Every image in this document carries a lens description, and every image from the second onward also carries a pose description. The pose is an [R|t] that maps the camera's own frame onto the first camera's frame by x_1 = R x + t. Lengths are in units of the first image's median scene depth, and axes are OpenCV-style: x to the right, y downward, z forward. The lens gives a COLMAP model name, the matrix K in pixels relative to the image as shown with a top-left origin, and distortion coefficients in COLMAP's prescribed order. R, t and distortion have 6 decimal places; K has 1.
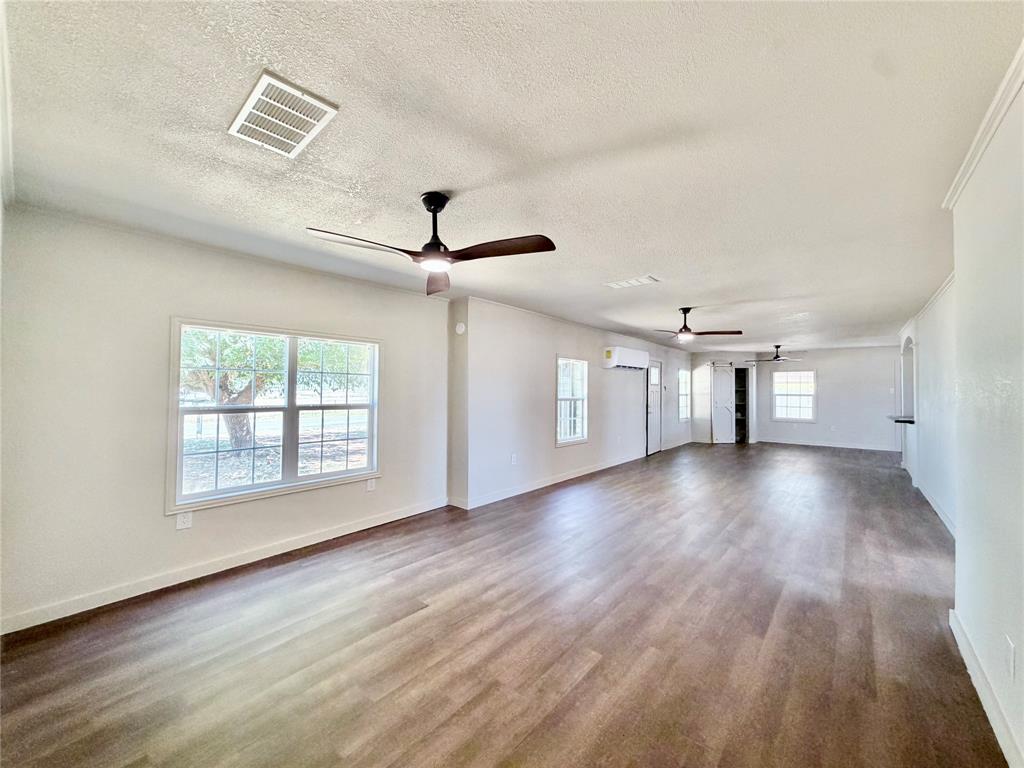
lens RADIAL K [[408.8, 0, 507.8], [0, 408.8, 382.1], [0, 0, 1]] dist [0.000291, -0.000056]
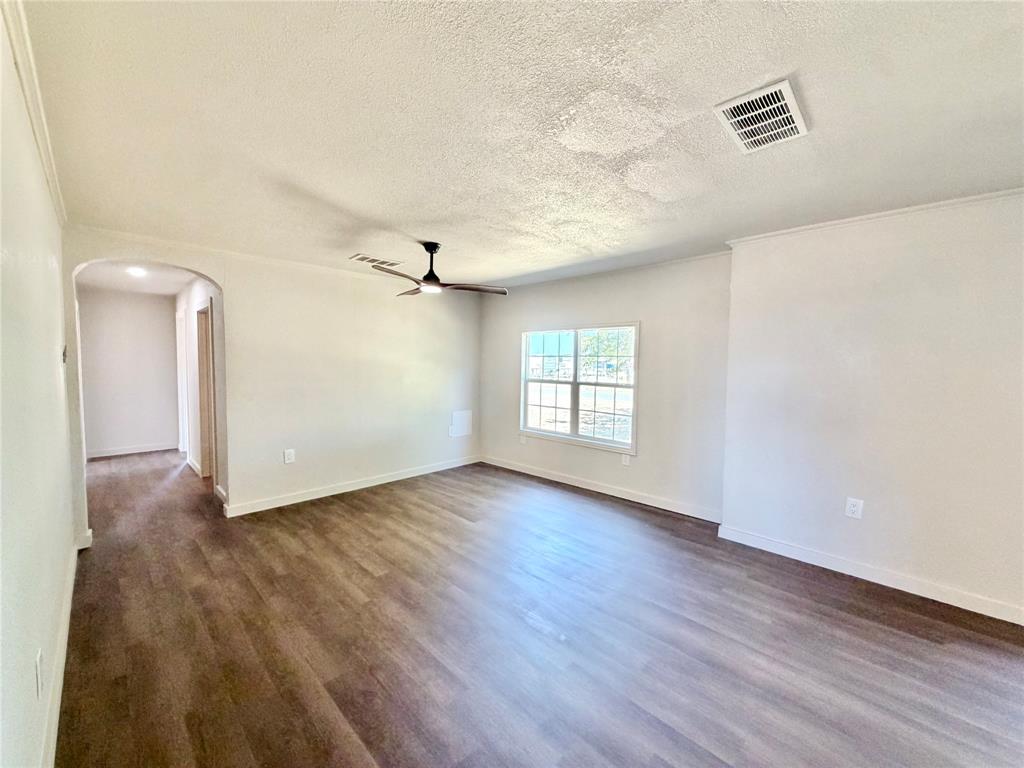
lens RADIAL K [[408.8, 0, 507.8], [0, 408.8, 382.1], [0, 0, 1]] dist [0.000291, -0.000056]
pose [[-0.076284, 0.042466, -0.996181, 1.286108], [0.001463, 0.999096, 0.042478, 0.003921], [0.997085, 0.001783, -0.076278, 1.332178]]
